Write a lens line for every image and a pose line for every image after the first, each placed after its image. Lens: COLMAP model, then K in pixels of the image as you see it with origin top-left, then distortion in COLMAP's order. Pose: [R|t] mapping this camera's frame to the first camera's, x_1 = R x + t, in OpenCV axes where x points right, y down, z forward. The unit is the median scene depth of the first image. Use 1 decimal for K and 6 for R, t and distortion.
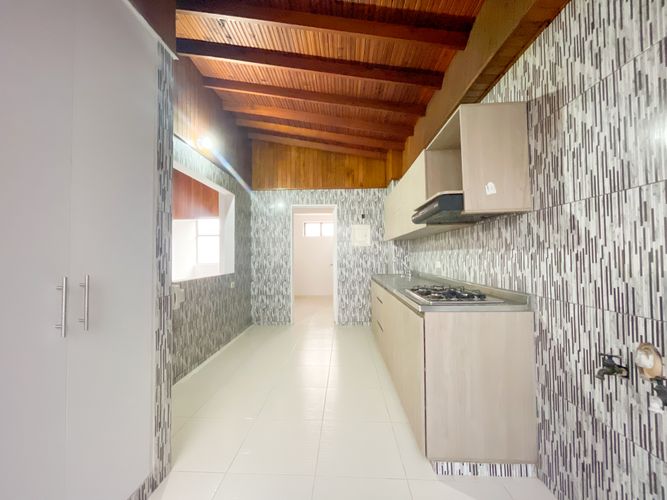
lens RADIAL K [[267.4, 0, 332.5], [0, 267.4, 249.2], [0, 0, 1]] dist [-0.001169, 0.000308]
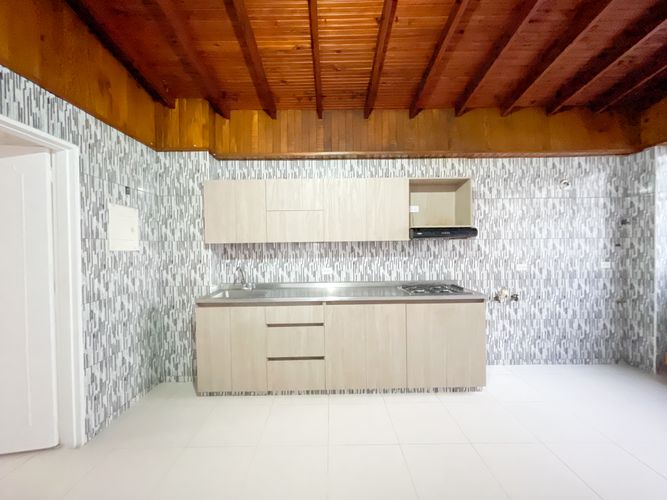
lens RADIAL K [[267.4, 0, 334.3], [0, 267.4, 250.6], [0, 0, 1]] dist [-0.001169, 0.000308]
pose [[-0.039297, -0.002665, 0.999224, -0.402828], [-0.010730, 0.999940, 0.002245, -0.016379], [-0.999170, -0.010634, -0.039323, 0.637427]]
